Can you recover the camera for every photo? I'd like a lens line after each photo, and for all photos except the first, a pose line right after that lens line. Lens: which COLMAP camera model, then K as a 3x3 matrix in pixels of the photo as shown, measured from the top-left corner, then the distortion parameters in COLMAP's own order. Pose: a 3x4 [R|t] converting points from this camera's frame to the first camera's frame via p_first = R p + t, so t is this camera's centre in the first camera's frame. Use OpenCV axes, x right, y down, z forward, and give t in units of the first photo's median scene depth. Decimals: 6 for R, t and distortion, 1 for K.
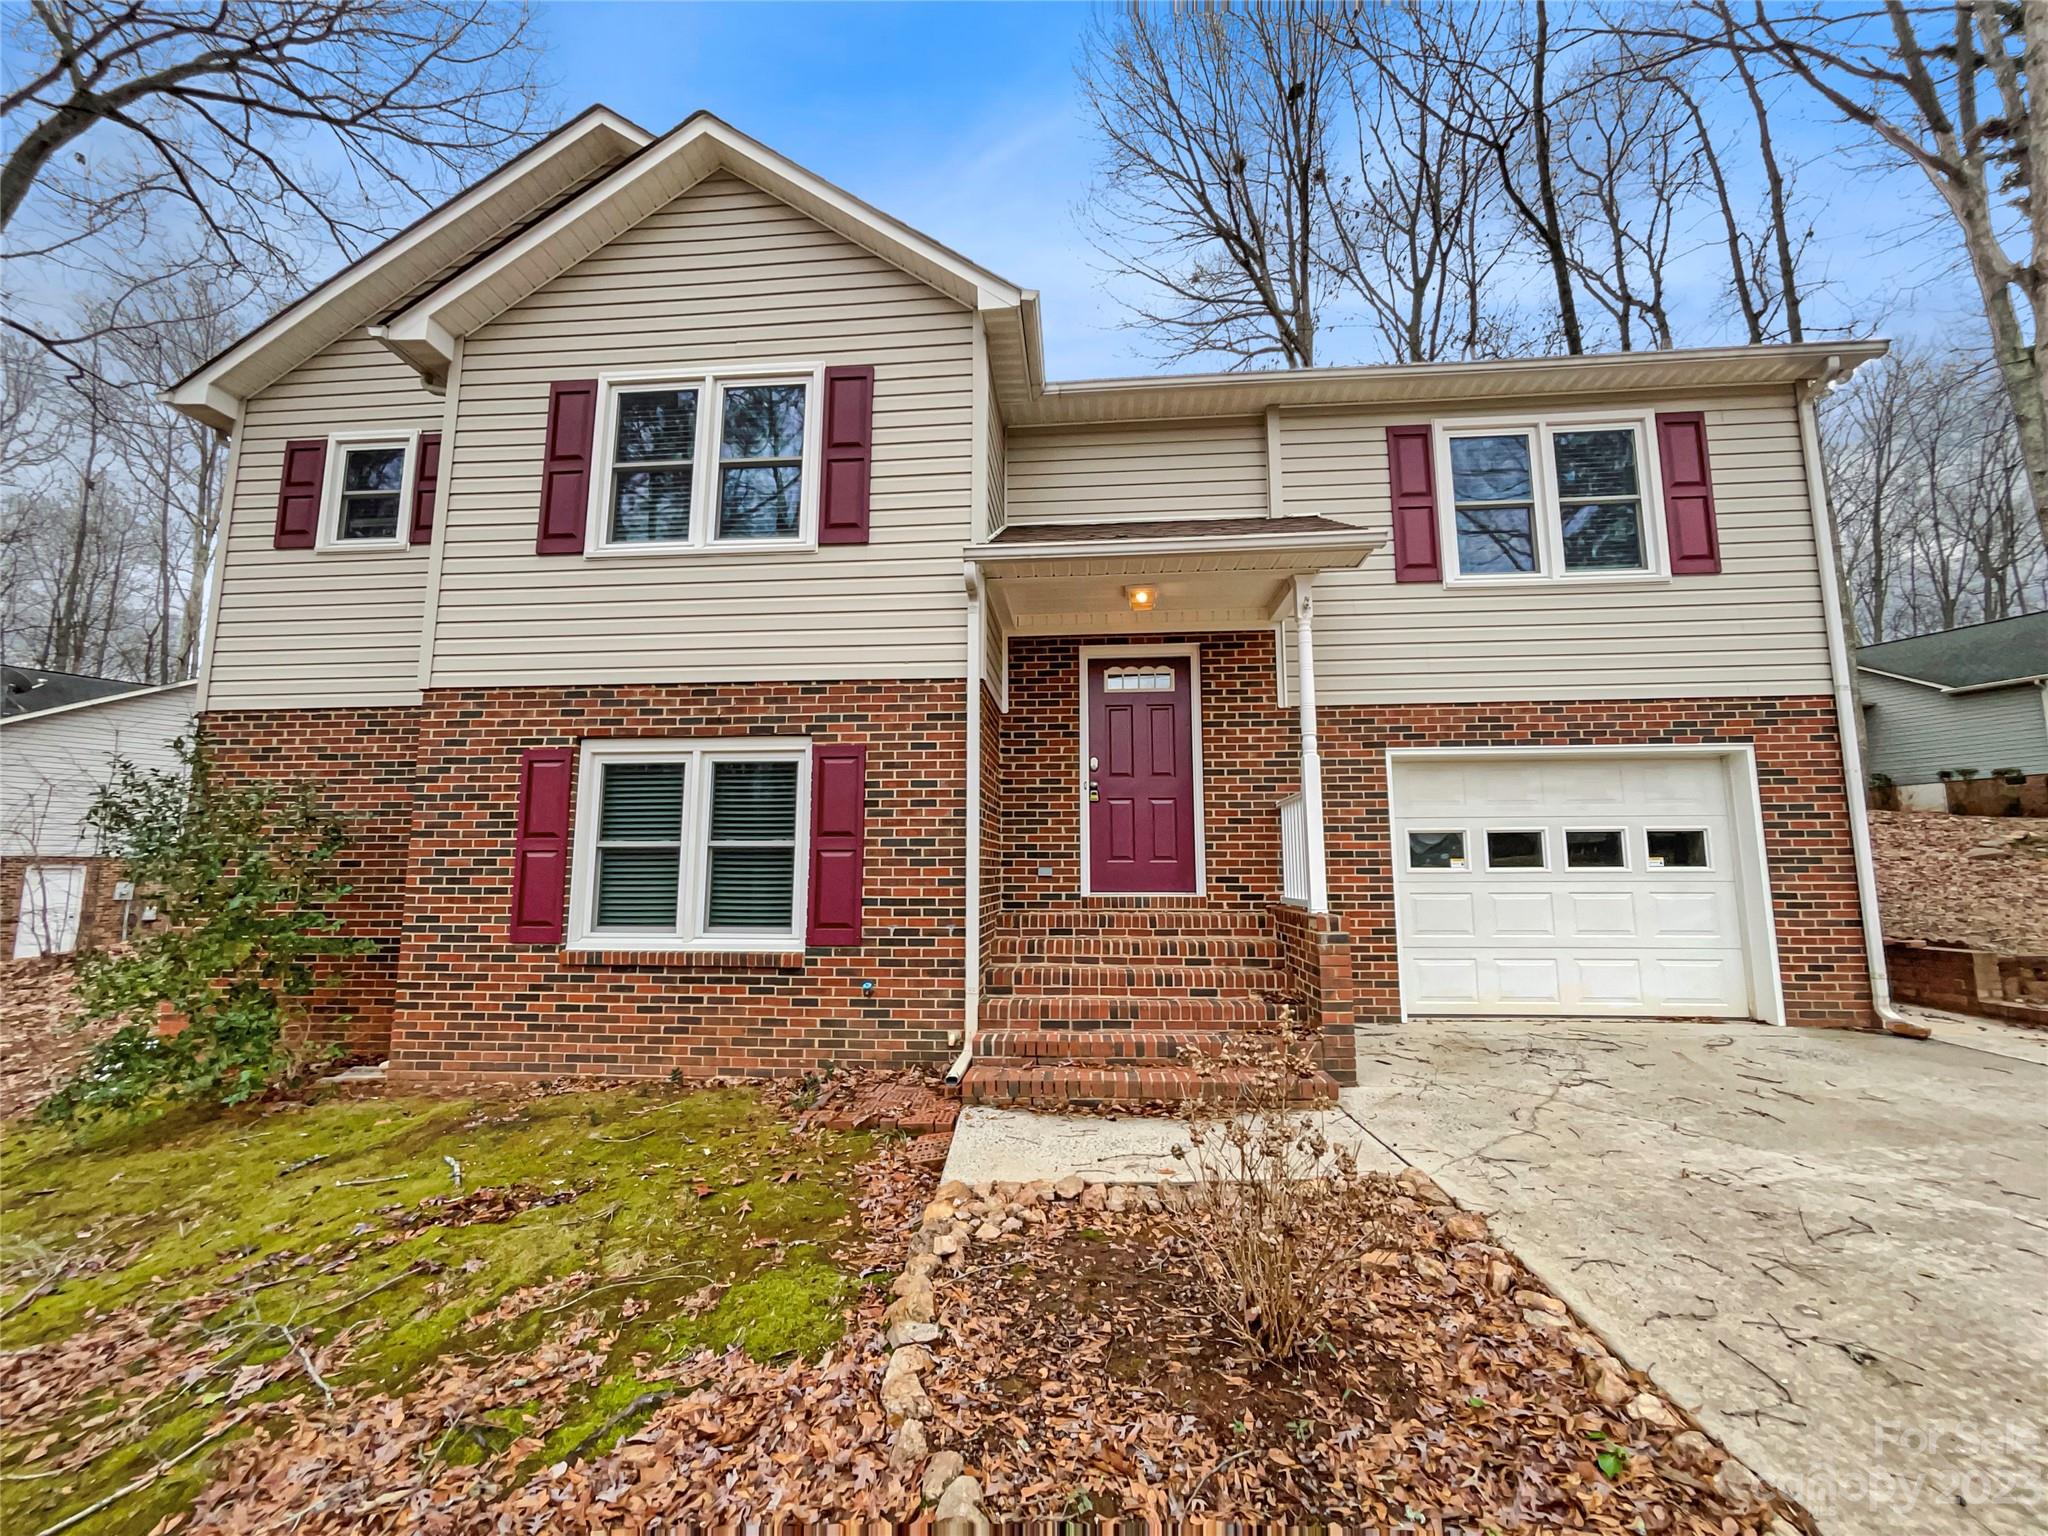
lens RADIAL K [[818.5, 0, 1028.5], [0, 818.5, 767.8], [0, 0, 1]] dist [-0.000827, 0.000342]
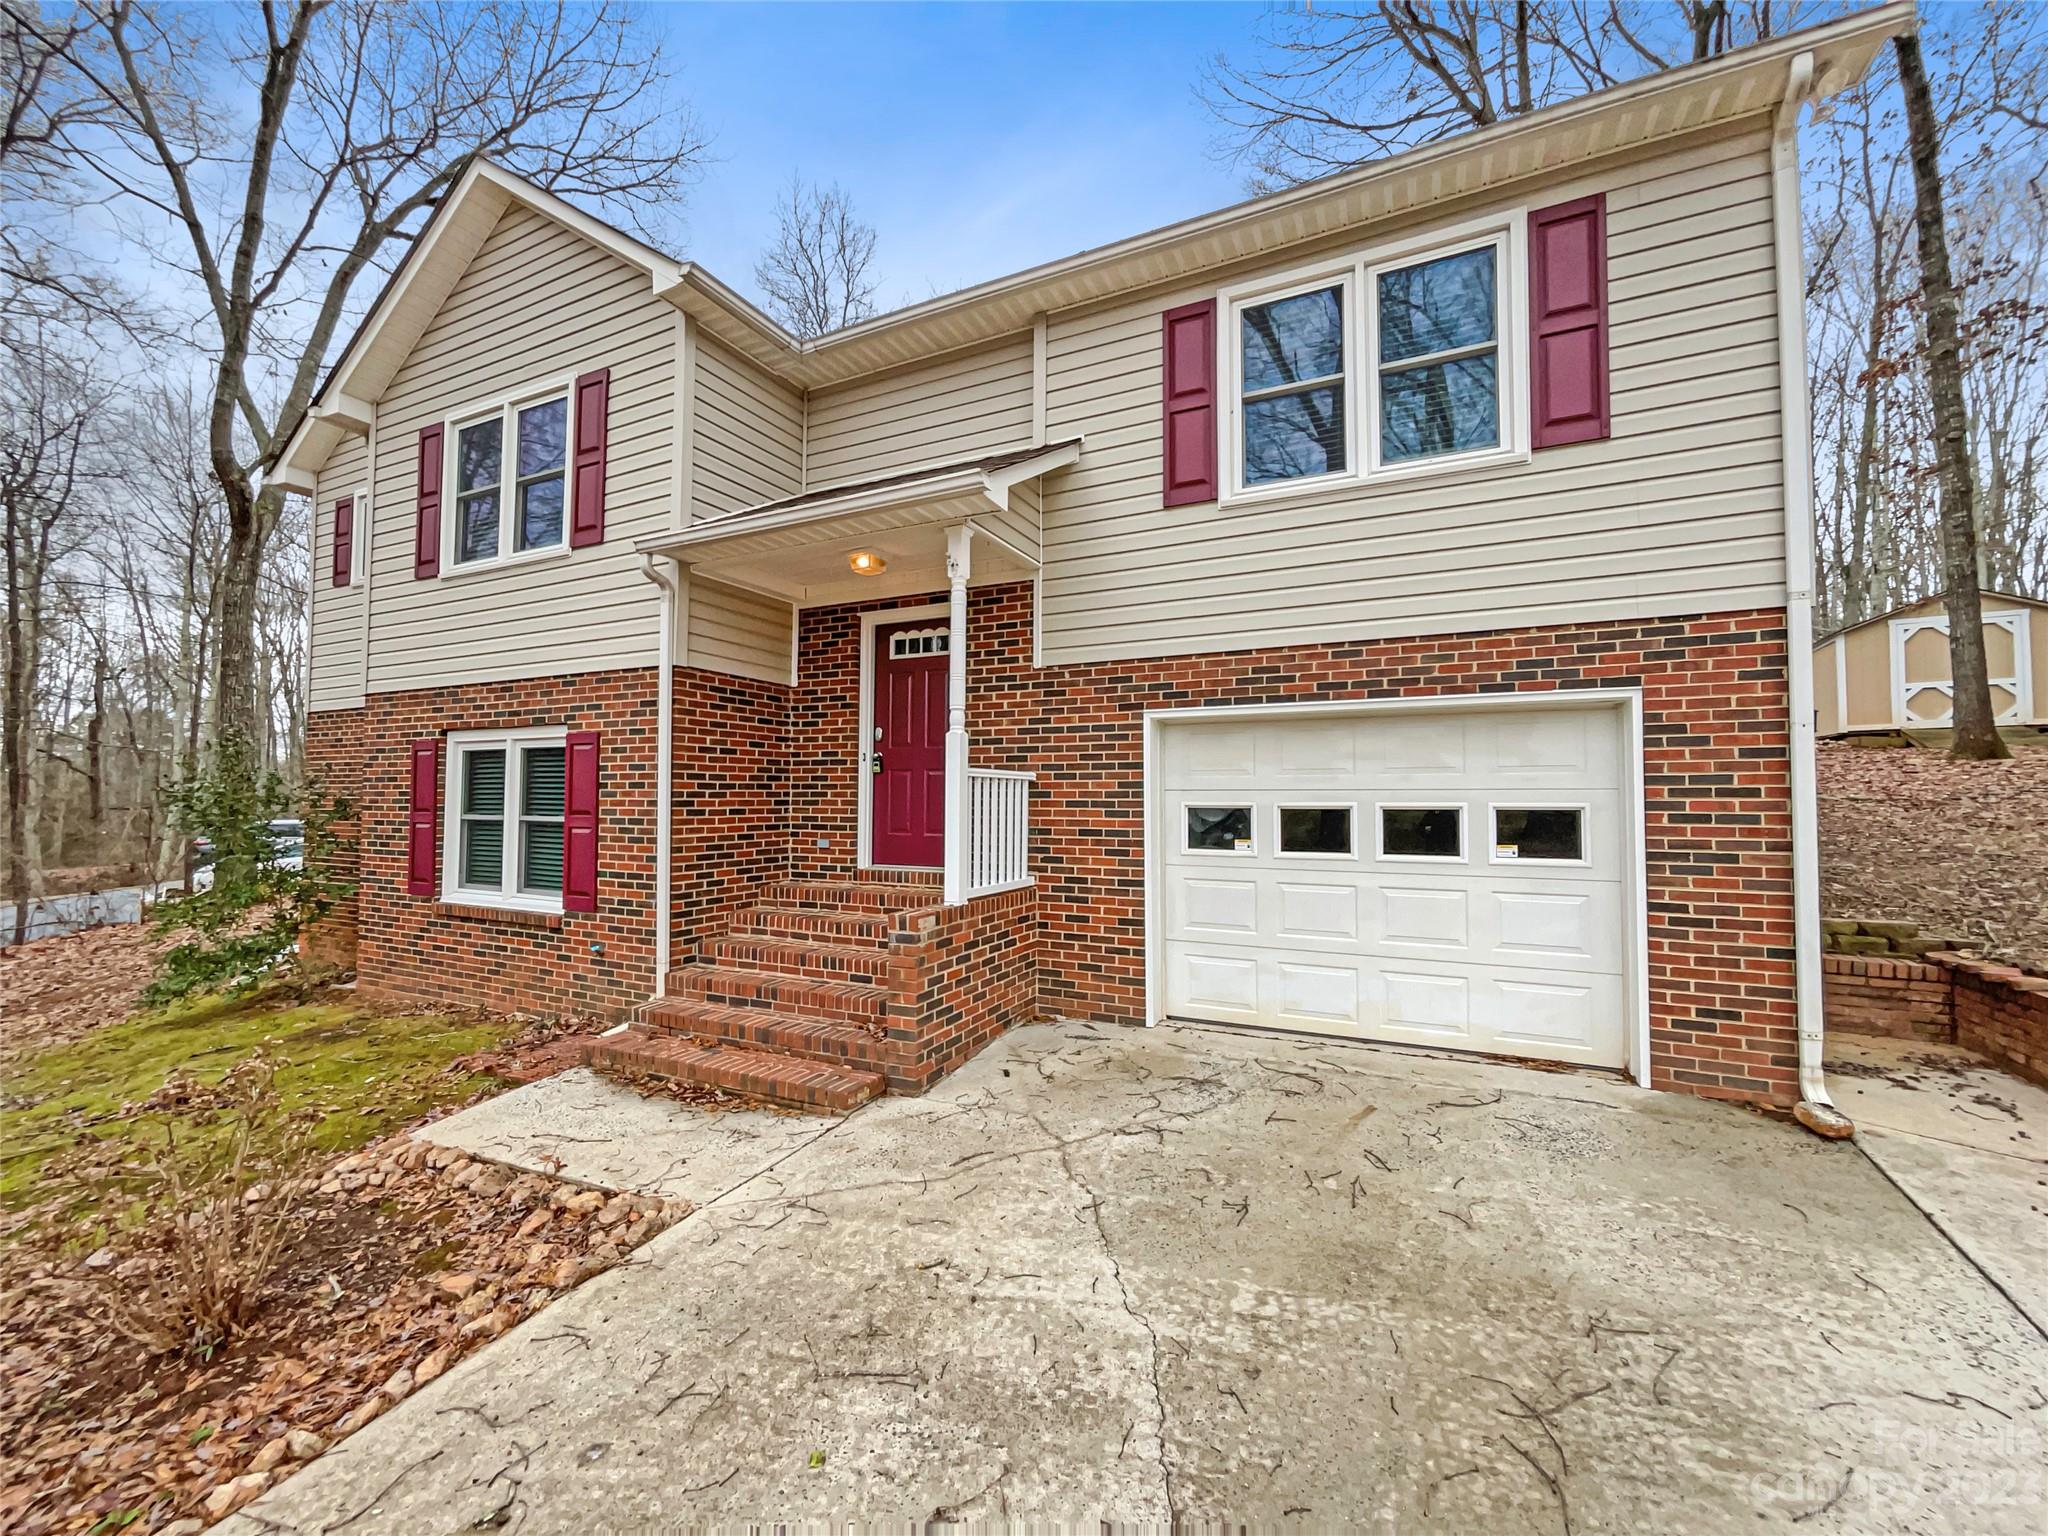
lens RADIAL K [[818.5, 0, 1028.5], [0, 818.5, 767.8], [0, 0, 1]] dist [-0.000827, 0.000342]
pose [[0.931270, -0.009918, -0.364194, 0.648998], [0.043118, 0.995604, 0.083144, -0.041221], [0.361769, -0.093133, 0.927604, 0.164053]]
